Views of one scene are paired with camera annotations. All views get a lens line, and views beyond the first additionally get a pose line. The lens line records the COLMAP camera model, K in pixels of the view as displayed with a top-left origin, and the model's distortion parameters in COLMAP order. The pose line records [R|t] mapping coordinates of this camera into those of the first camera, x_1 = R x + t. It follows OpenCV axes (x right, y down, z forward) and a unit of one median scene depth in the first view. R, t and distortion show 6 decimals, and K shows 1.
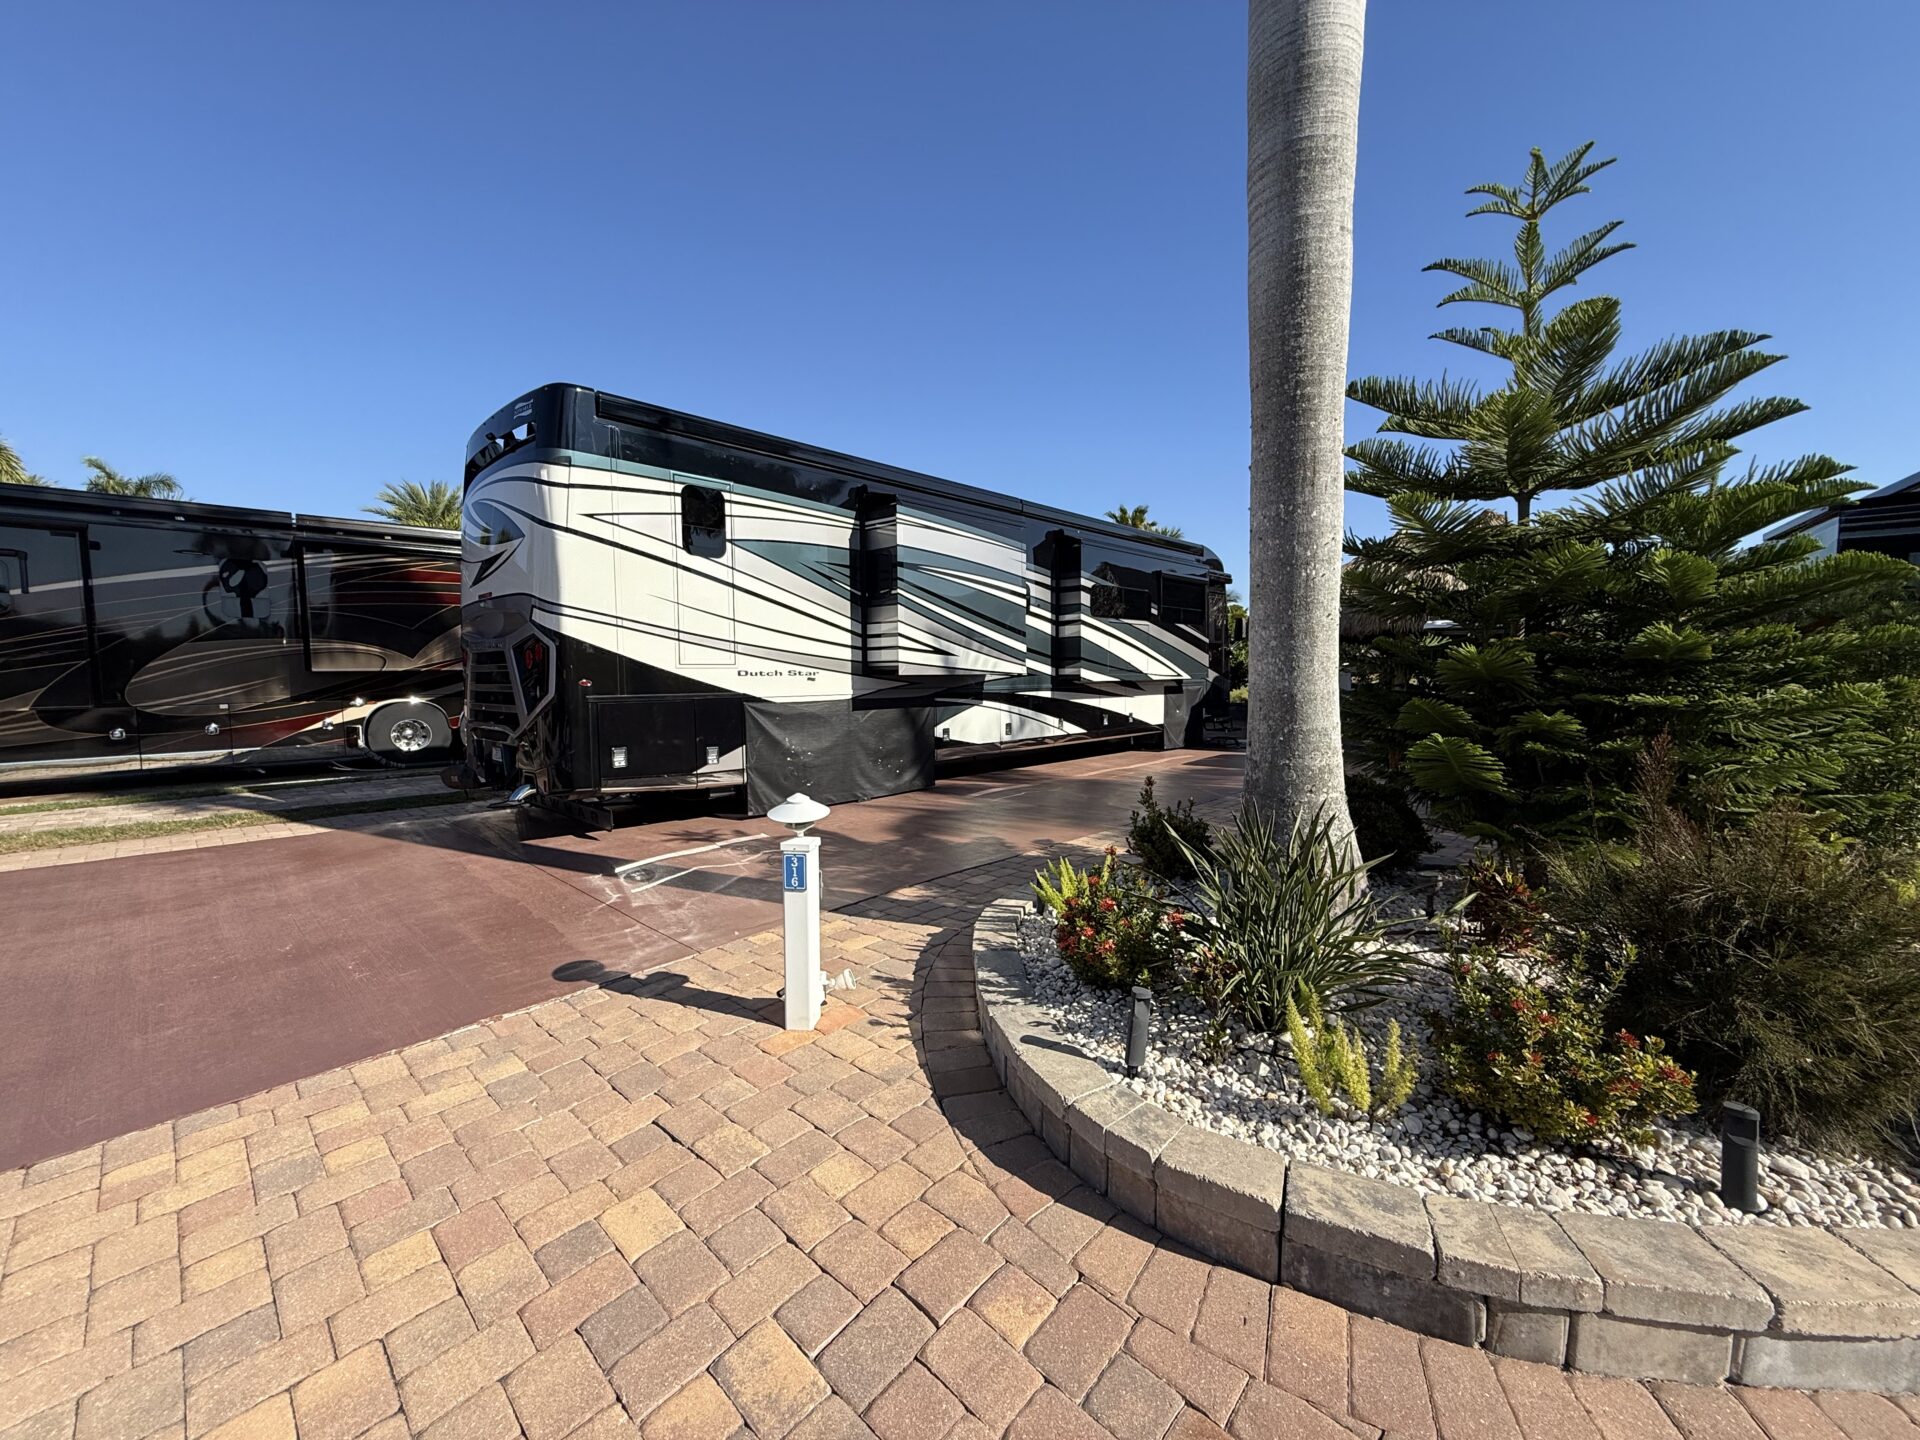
lens RADIAL K [[758.7, 0, 954.1], [0, 758.7, 722.5], [0, 0, 1]] dist [-0.000608, -0.000032]
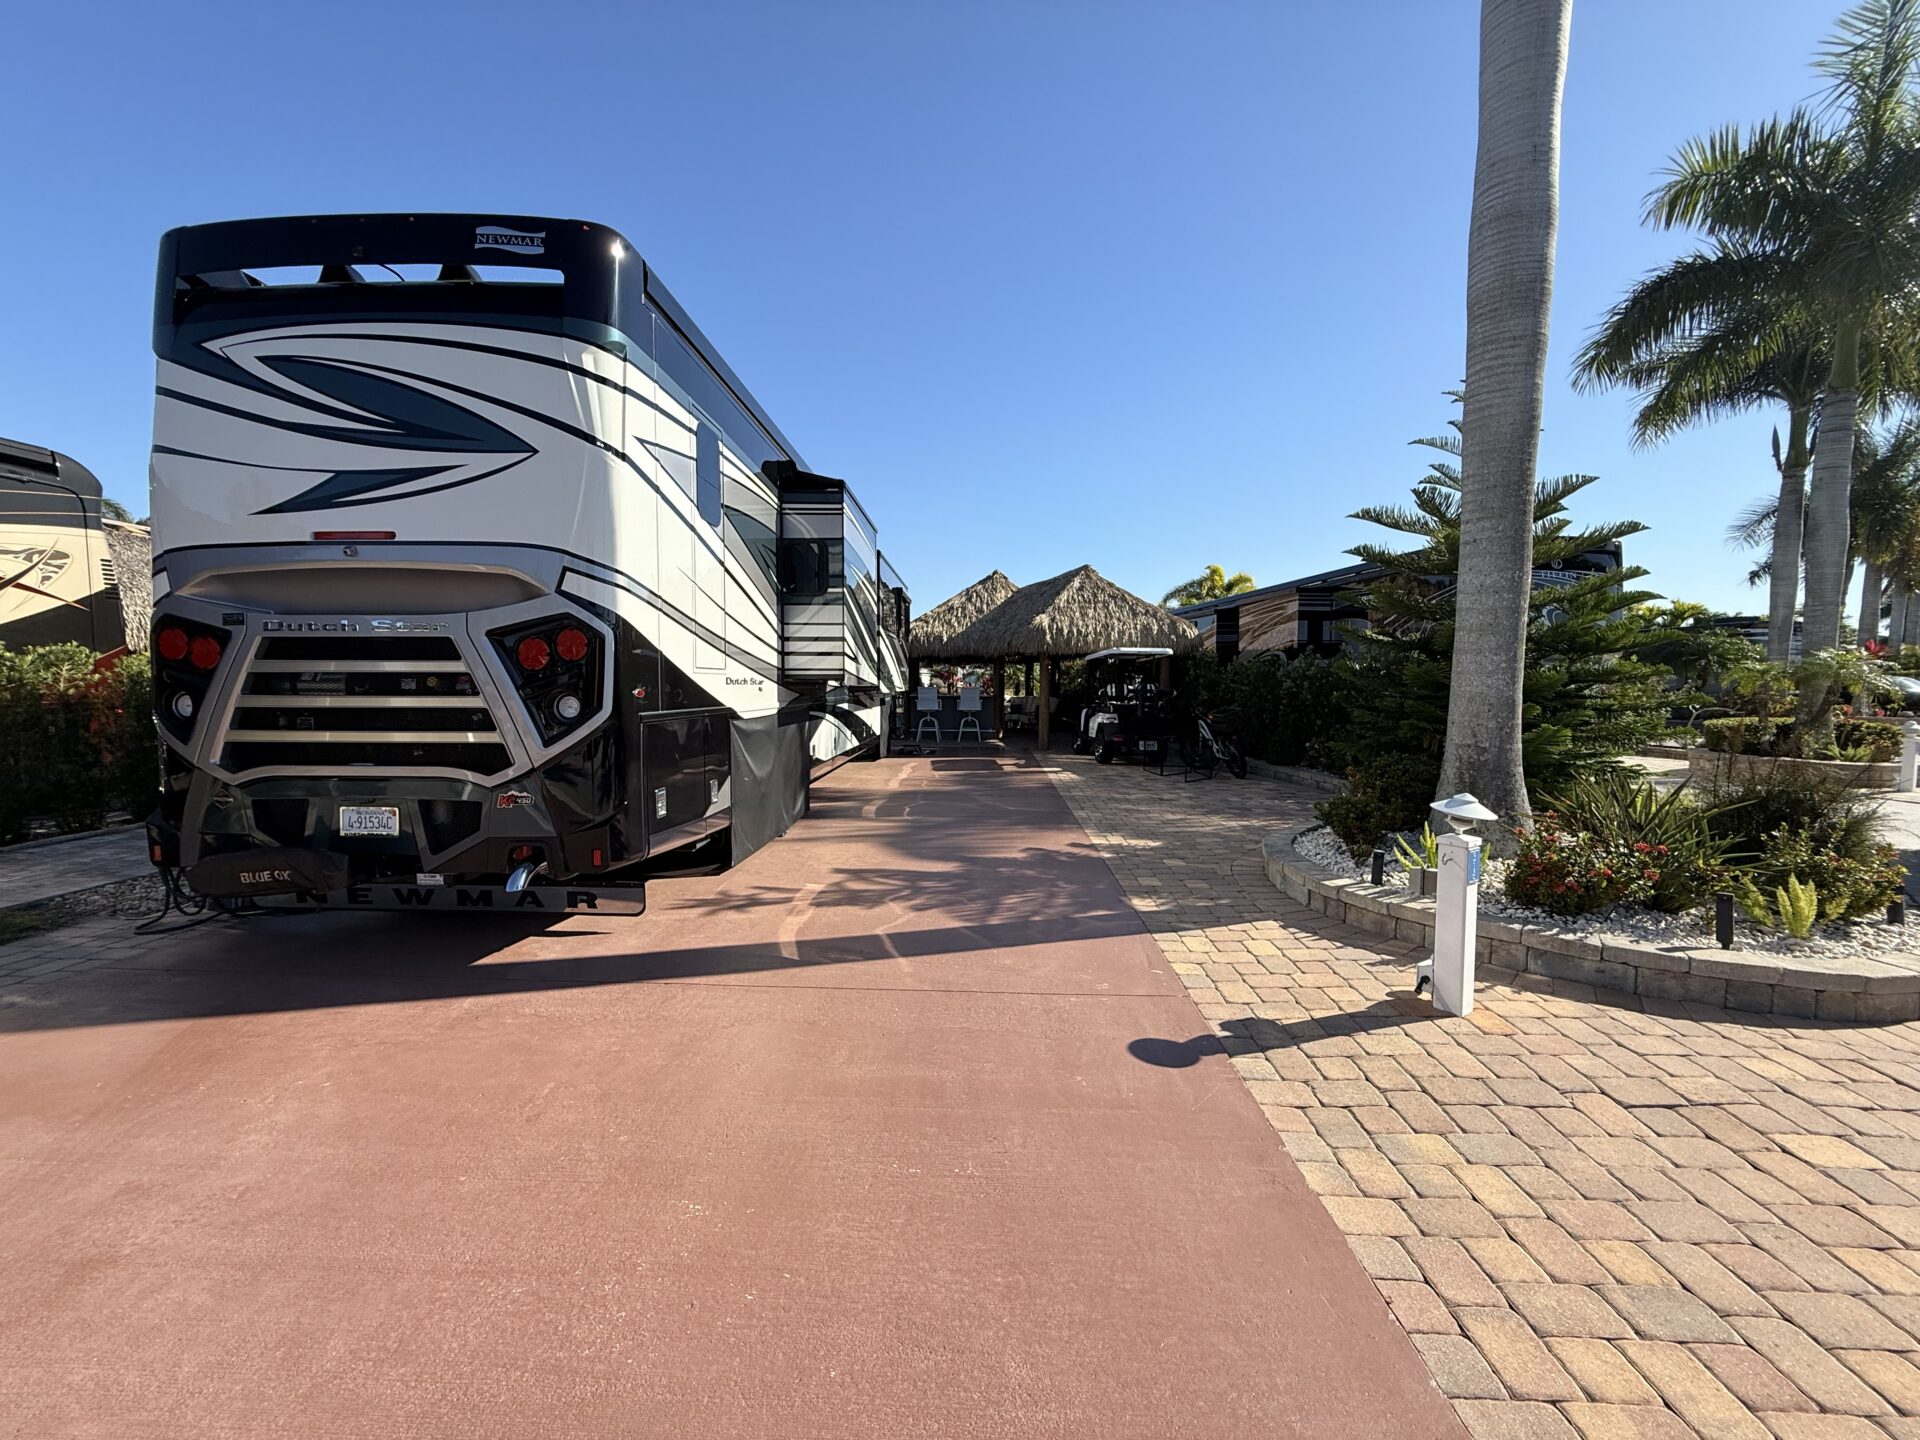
lens RADIAL K [[761.8, 0, 953.9], [0, 761.8, 719.7], [0, 0, 1]] dist [0.000344, -0.000054]
pose [[0.751359, -0.021303, 0.659550, -0.729618], [0.035035, 0.999357, -0.007634, -0.014314], [-0.658963, 0.028843, 0.751622, 0.329064]]
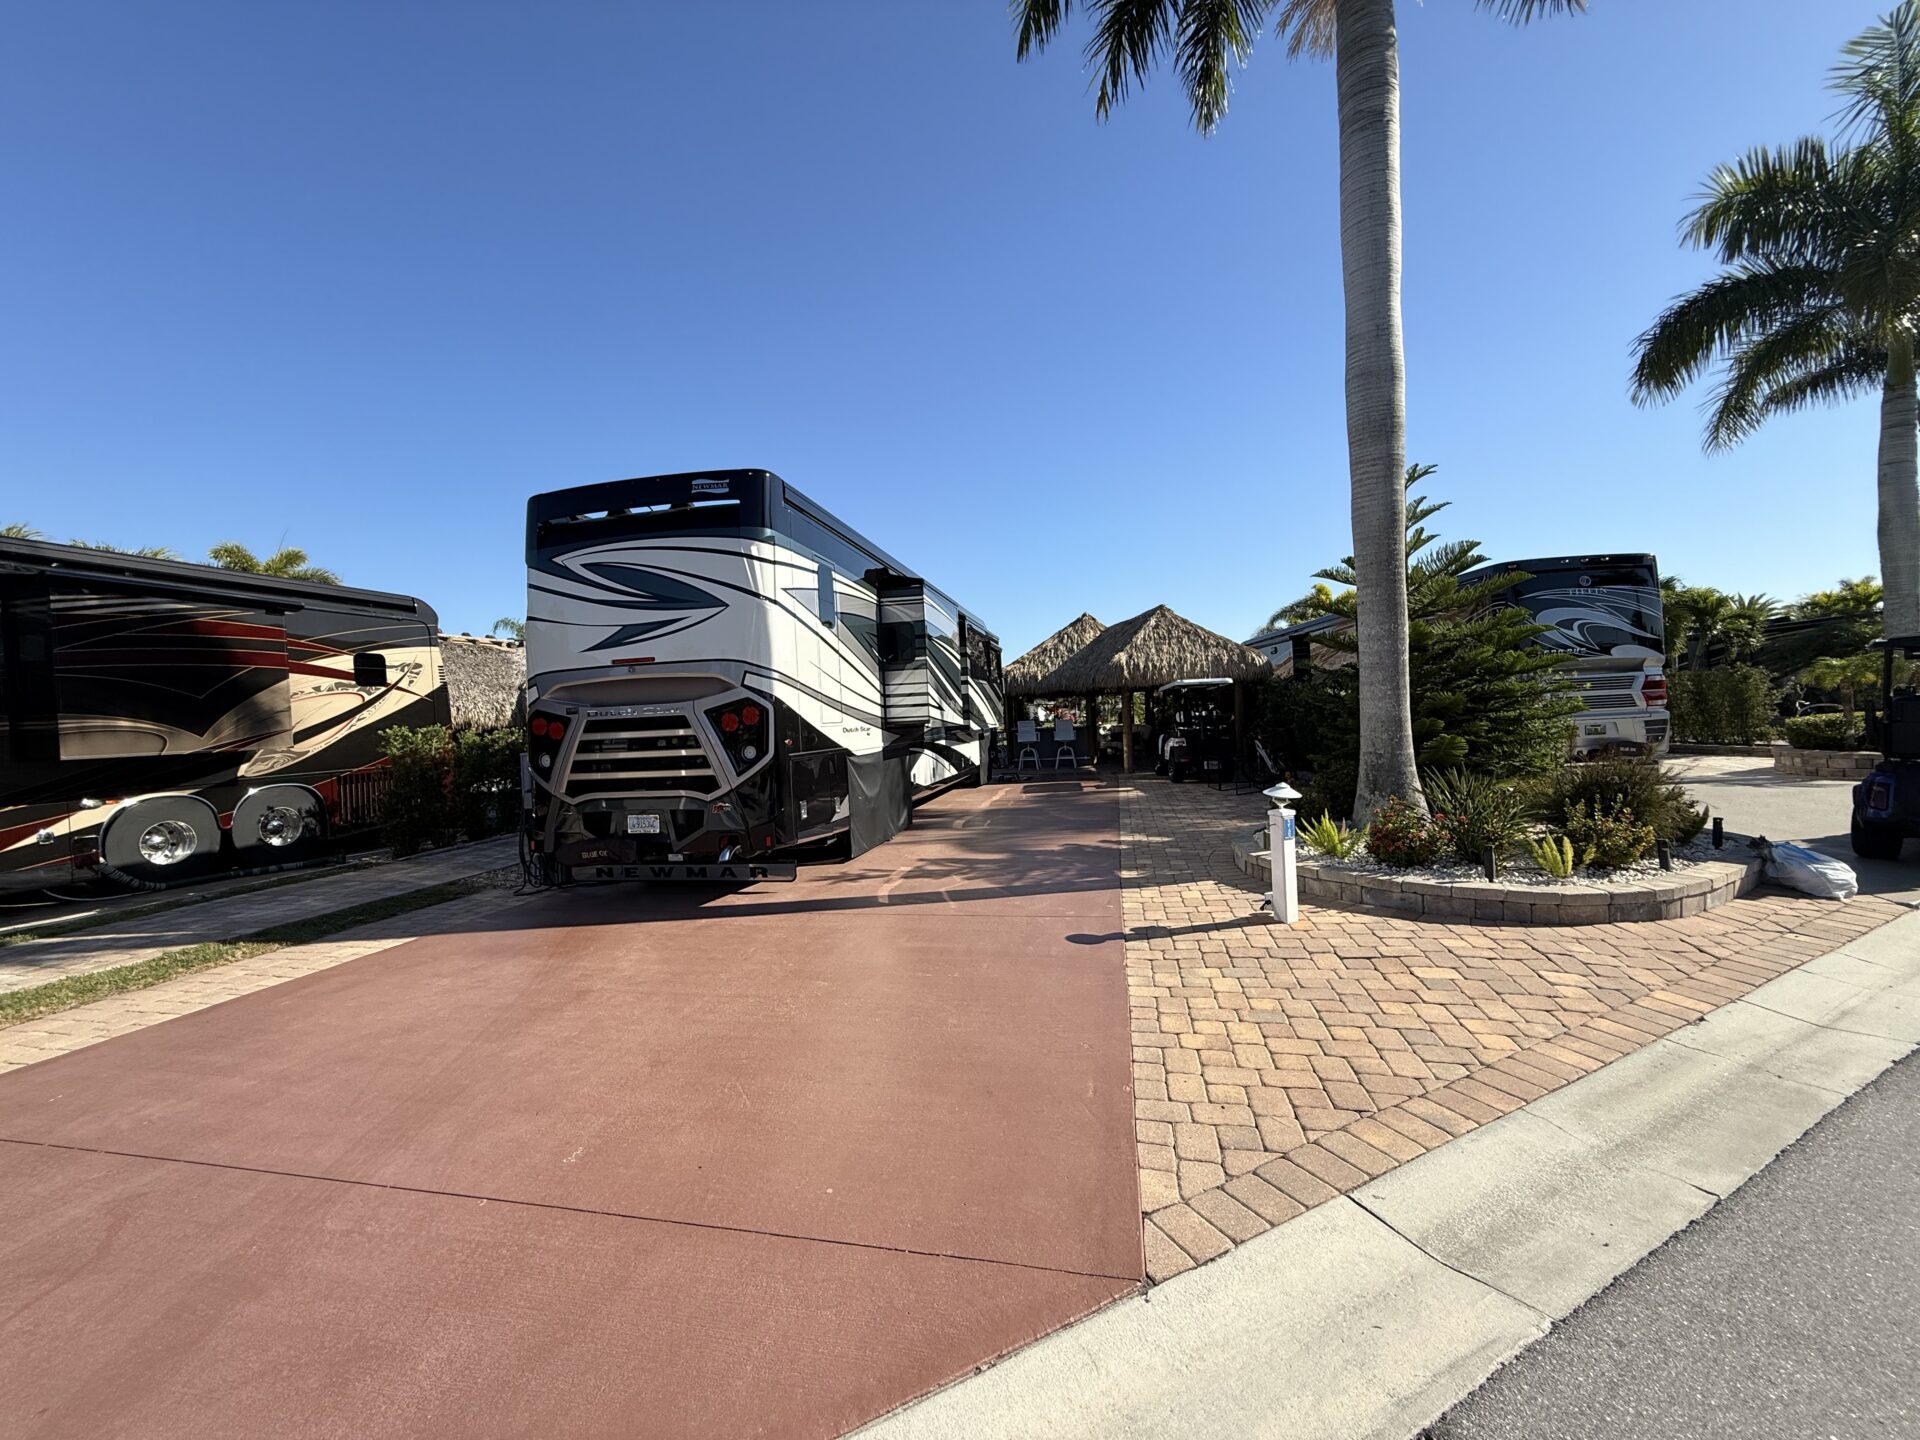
lens RADIAL K [[758.7, 0, 954.1], [0, 758.7, 722.5], [0, 0, 1]] dist [-0.000608, -0.000032]
pose [[0.850276, -0.035510, 0.525137, -0.866320], [0.075778, 0.995586, -0.055375, -0.002162], [-0.520853, 0.086878, 0.849214, -0.043036]]
